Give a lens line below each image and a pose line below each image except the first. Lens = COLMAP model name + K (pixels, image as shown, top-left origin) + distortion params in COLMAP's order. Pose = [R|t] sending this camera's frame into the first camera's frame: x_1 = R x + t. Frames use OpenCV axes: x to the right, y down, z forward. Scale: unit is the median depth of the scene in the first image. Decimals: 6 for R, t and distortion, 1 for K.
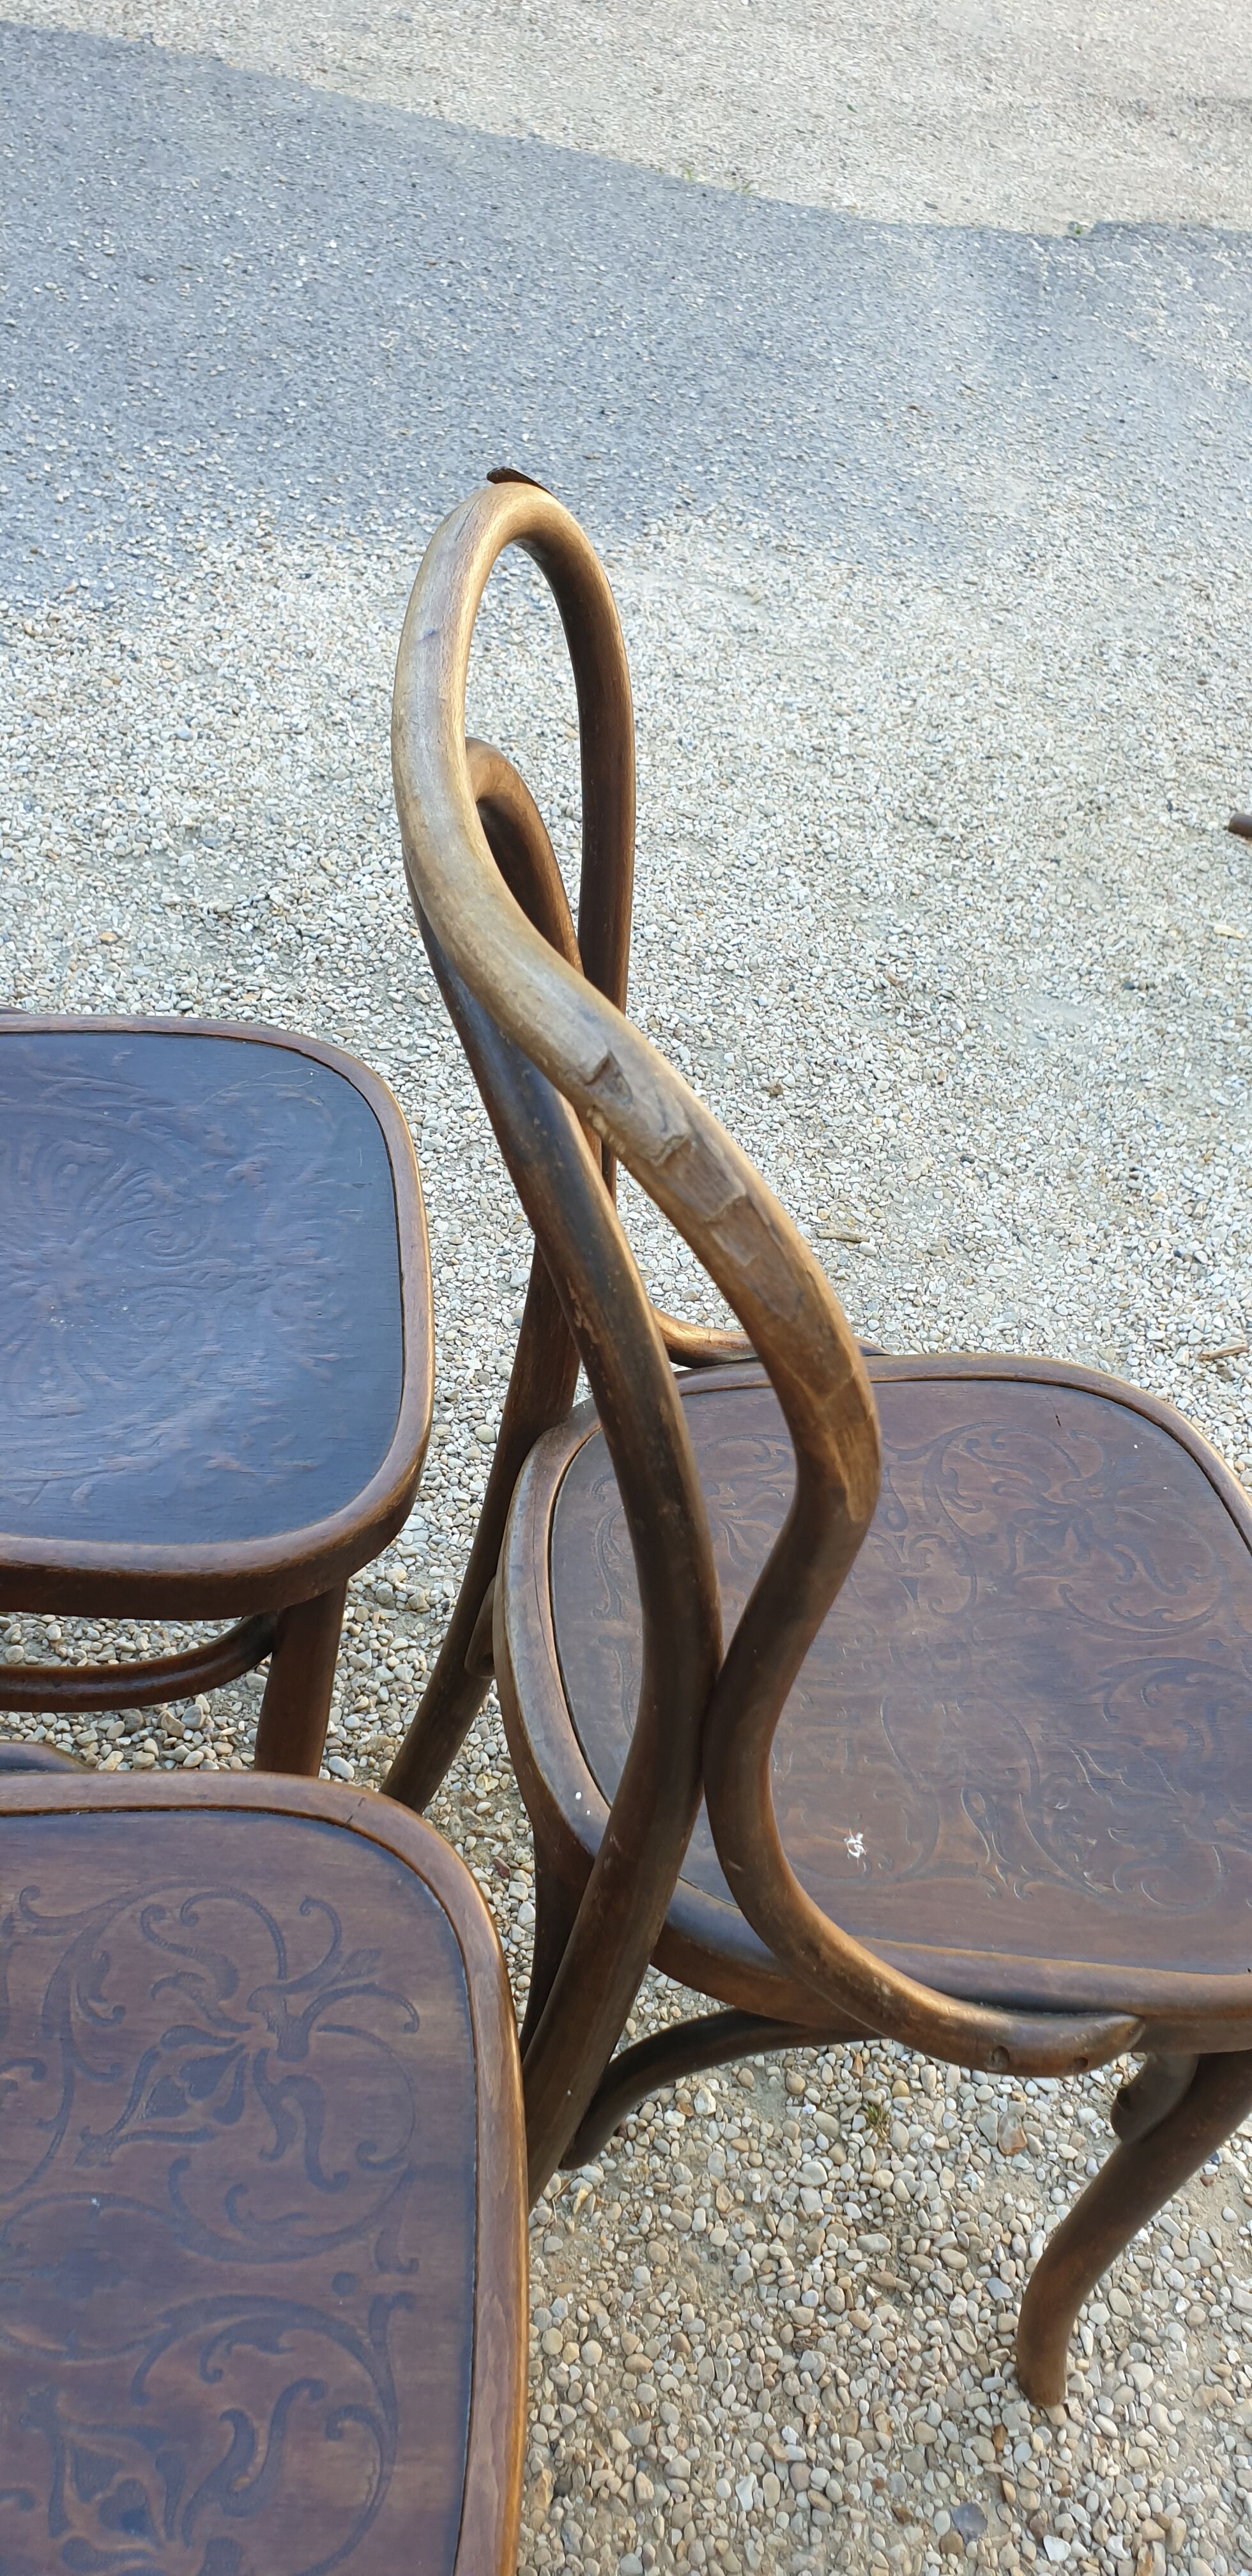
lens RADIAL K [[2027.5, 0, 623.7], [0, 2027.5, 1297.2], [0, 0, 1]] dist [0.008024, 0.036090]
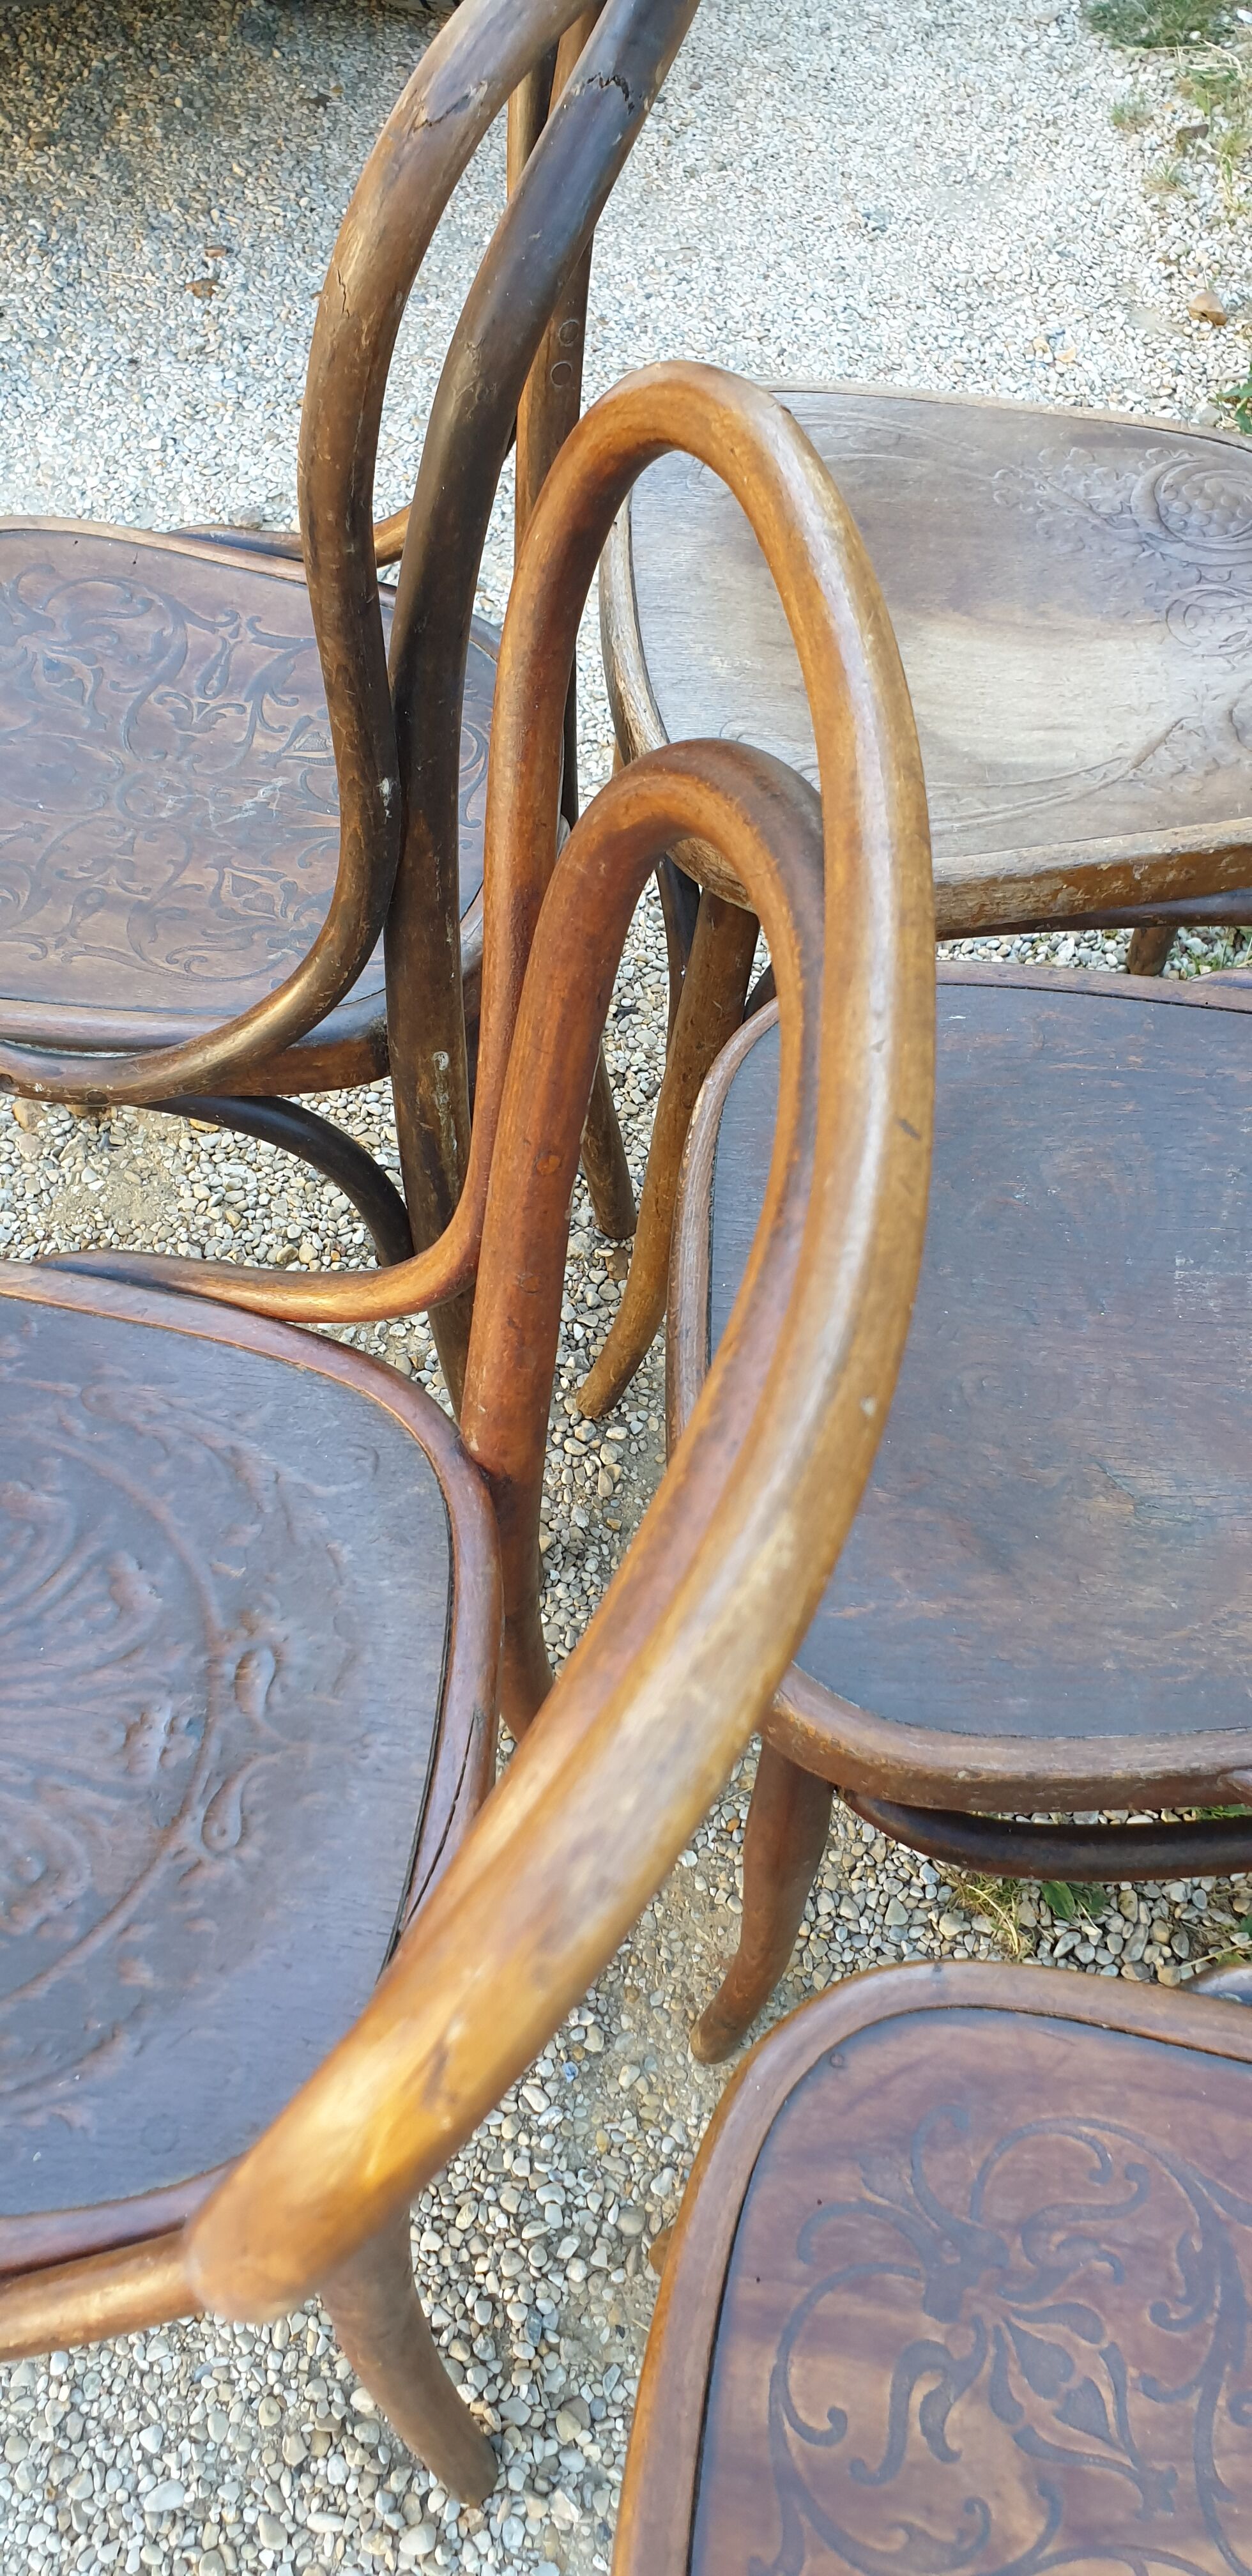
lens RADIAL K [[2027.5, 0, 612.3], [0, 2027.5, 1306.3], [0, 0, 1]] dist [0.008024, 0.036090]
pose [[-0.959118, -0.281480, -0.029337, -0.399783], [0.025942, -0.190669, 0.981312, -0.564037], [-0.281814, 0.940433, 0.190176, 0.548325]]
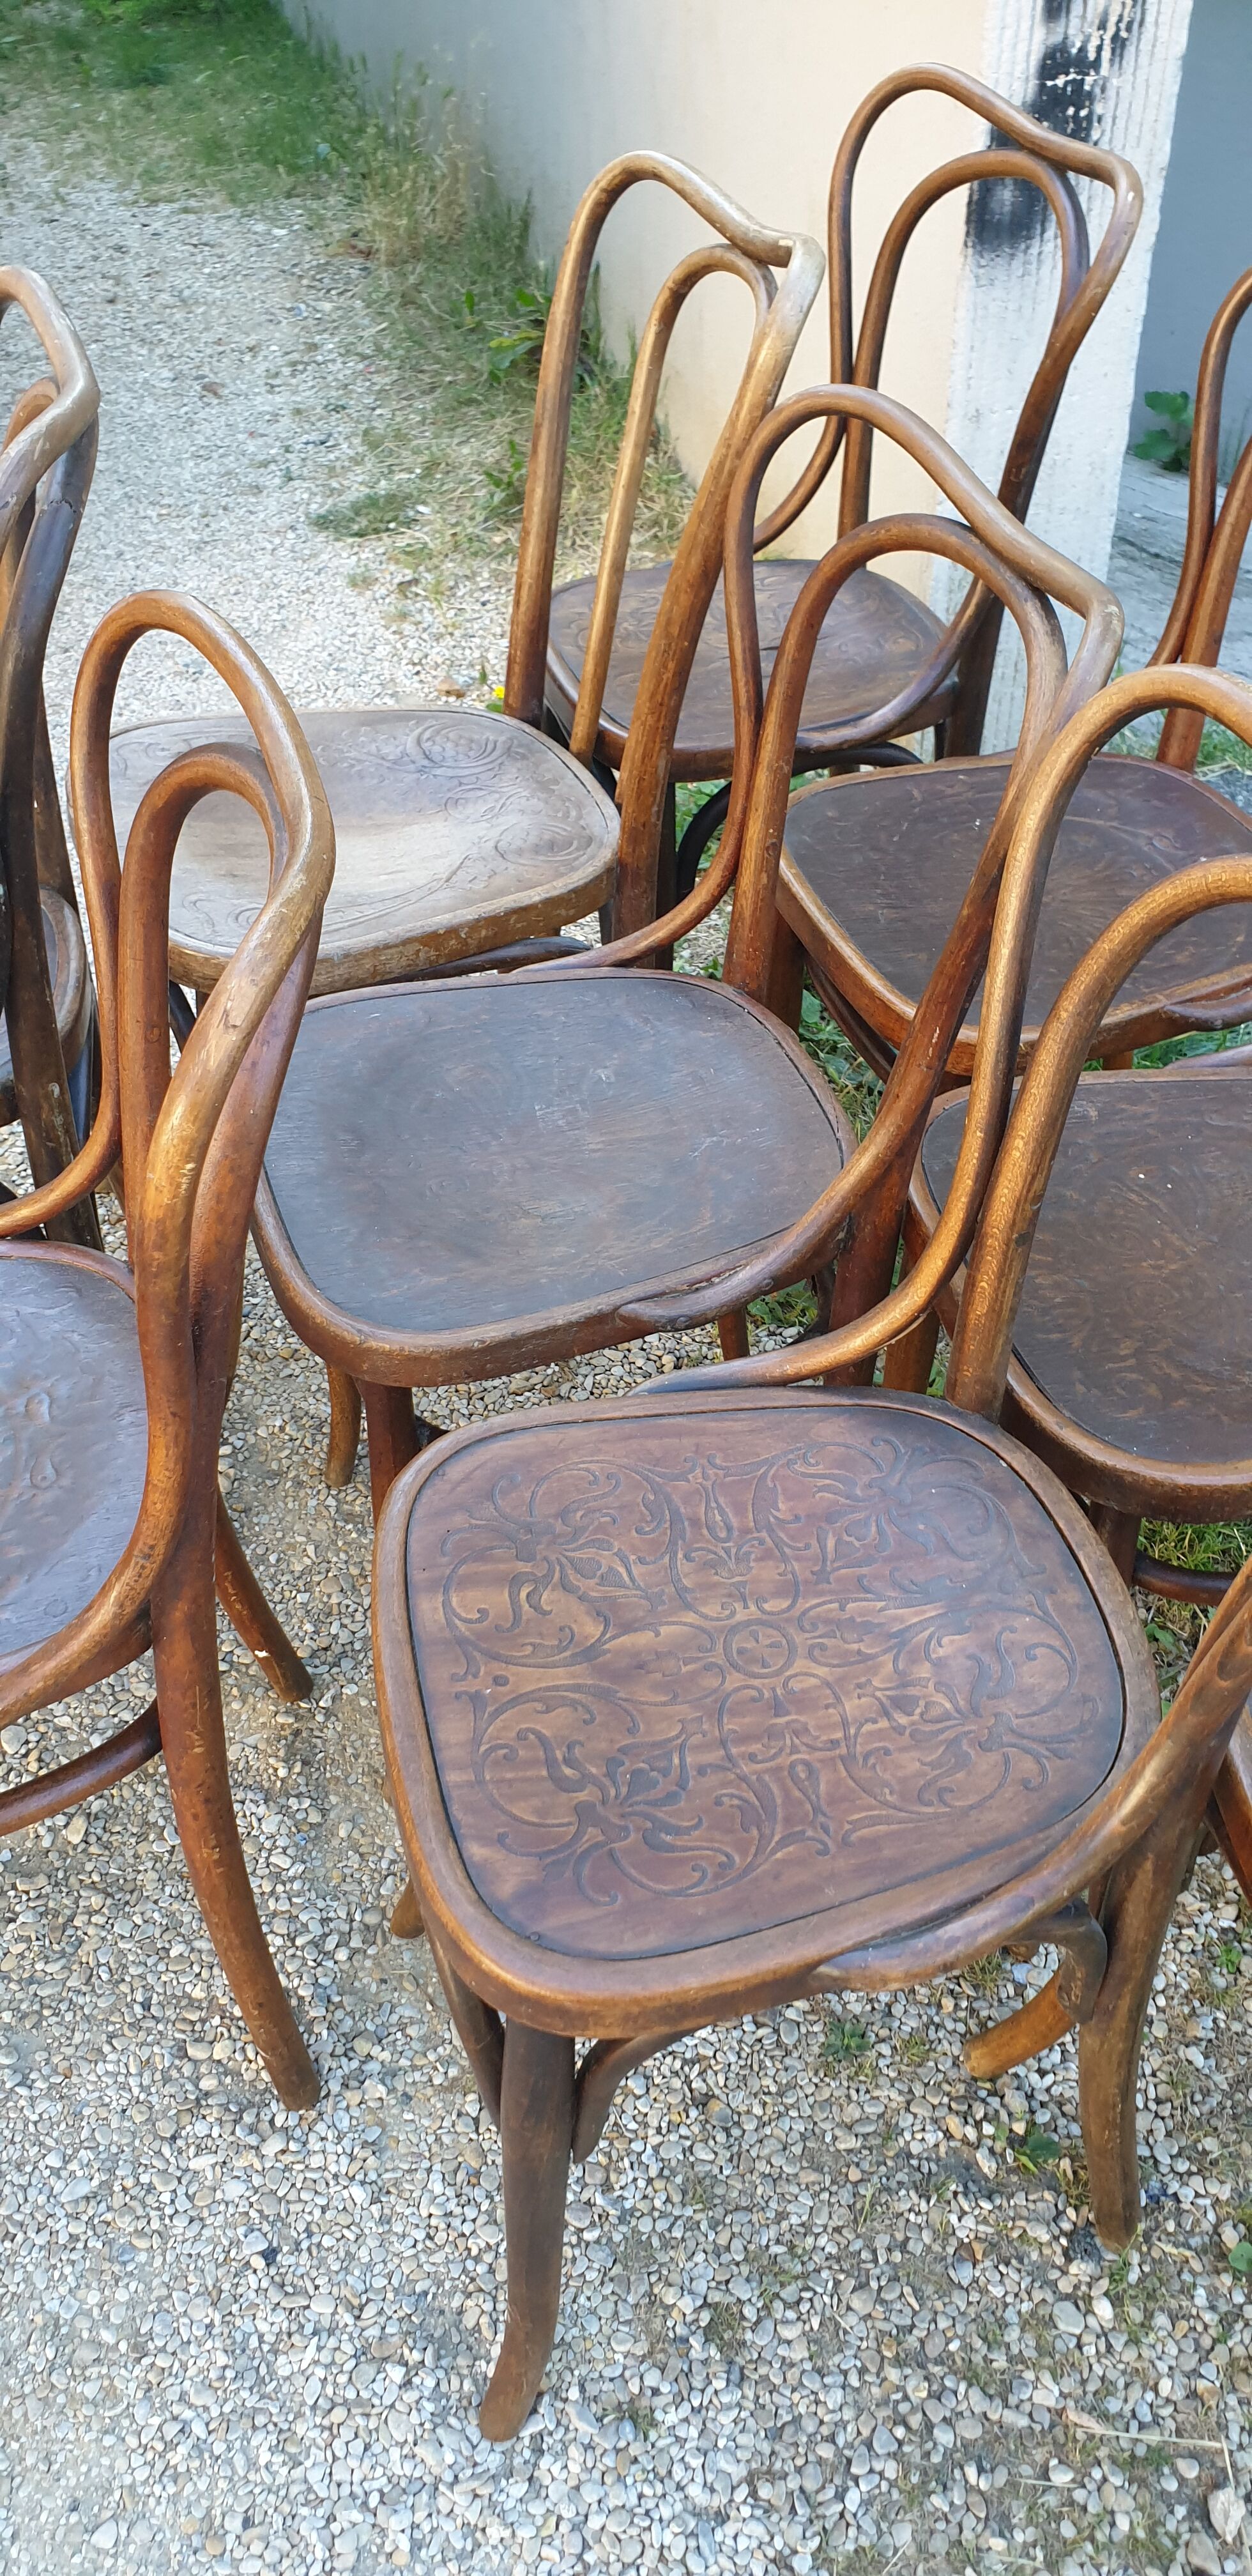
lens RADIAL K [[2027.5, 0, 657.5], [0, 2027.5, 1242.2], [0, 0, 1]] dist [0.008024, 0.036090]
pose [[-0.967880, -0.060102, -0.244122, -0.390916], [-0.248304, 0.076327, 0.965670, -1.005751], [-0.039405, 0.995270, -0.088799, 0.790569]]
